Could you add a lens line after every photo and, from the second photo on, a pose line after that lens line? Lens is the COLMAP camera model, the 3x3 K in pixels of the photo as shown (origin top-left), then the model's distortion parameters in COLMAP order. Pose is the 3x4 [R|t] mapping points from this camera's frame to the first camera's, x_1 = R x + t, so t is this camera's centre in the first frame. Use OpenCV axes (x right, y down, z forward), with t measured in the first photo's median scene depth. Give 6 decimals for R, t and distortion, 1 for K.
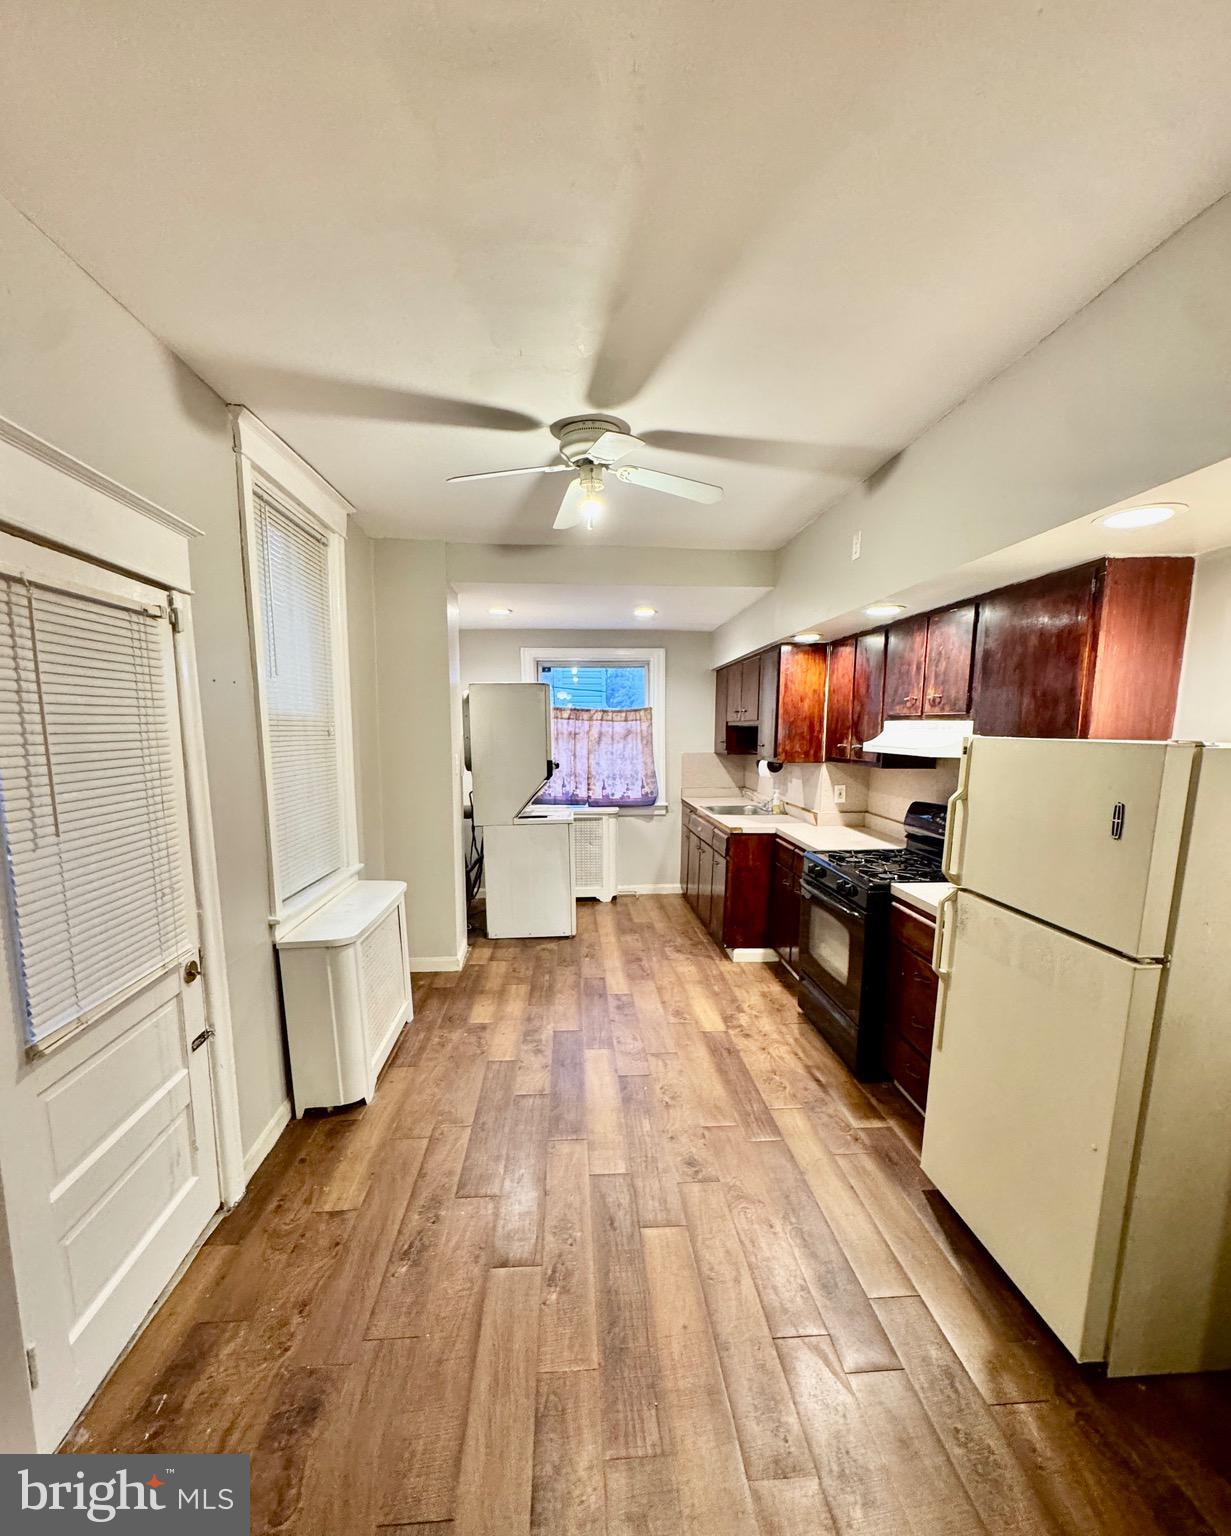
lens RADIAL K [[649.6, 0, 609.5], [0, 649.6, 826.8], [0, 0, 1]] dist [0.000207, 0.000486]
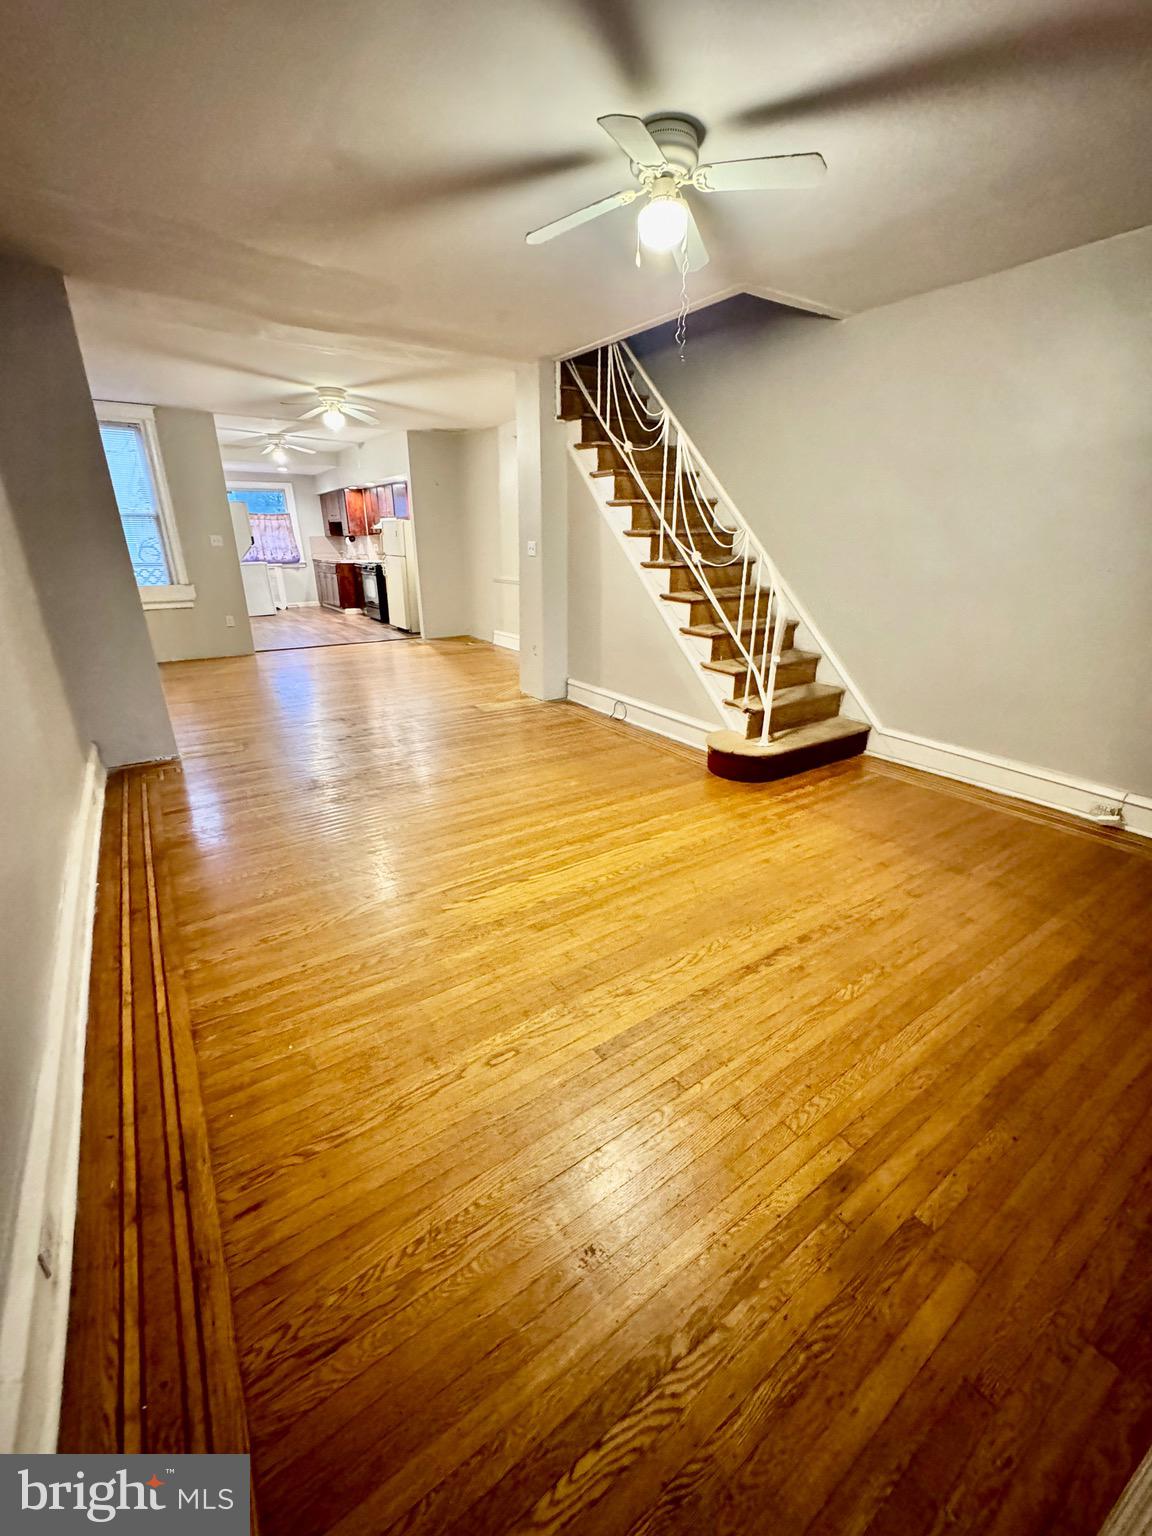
lens RADIAL K [[617.1, 0, 577.1], [0, 617.1, 768.7], [0, 0, 1]] dist [0.001600, 0.000160]
pose [[0.861938, -0.181385, 0.473458, -0.350891], [0.078710, 0.970366, 0.228460, 0.360133], [-0.500866, -0.159653, 0.850673, -1.980079]]
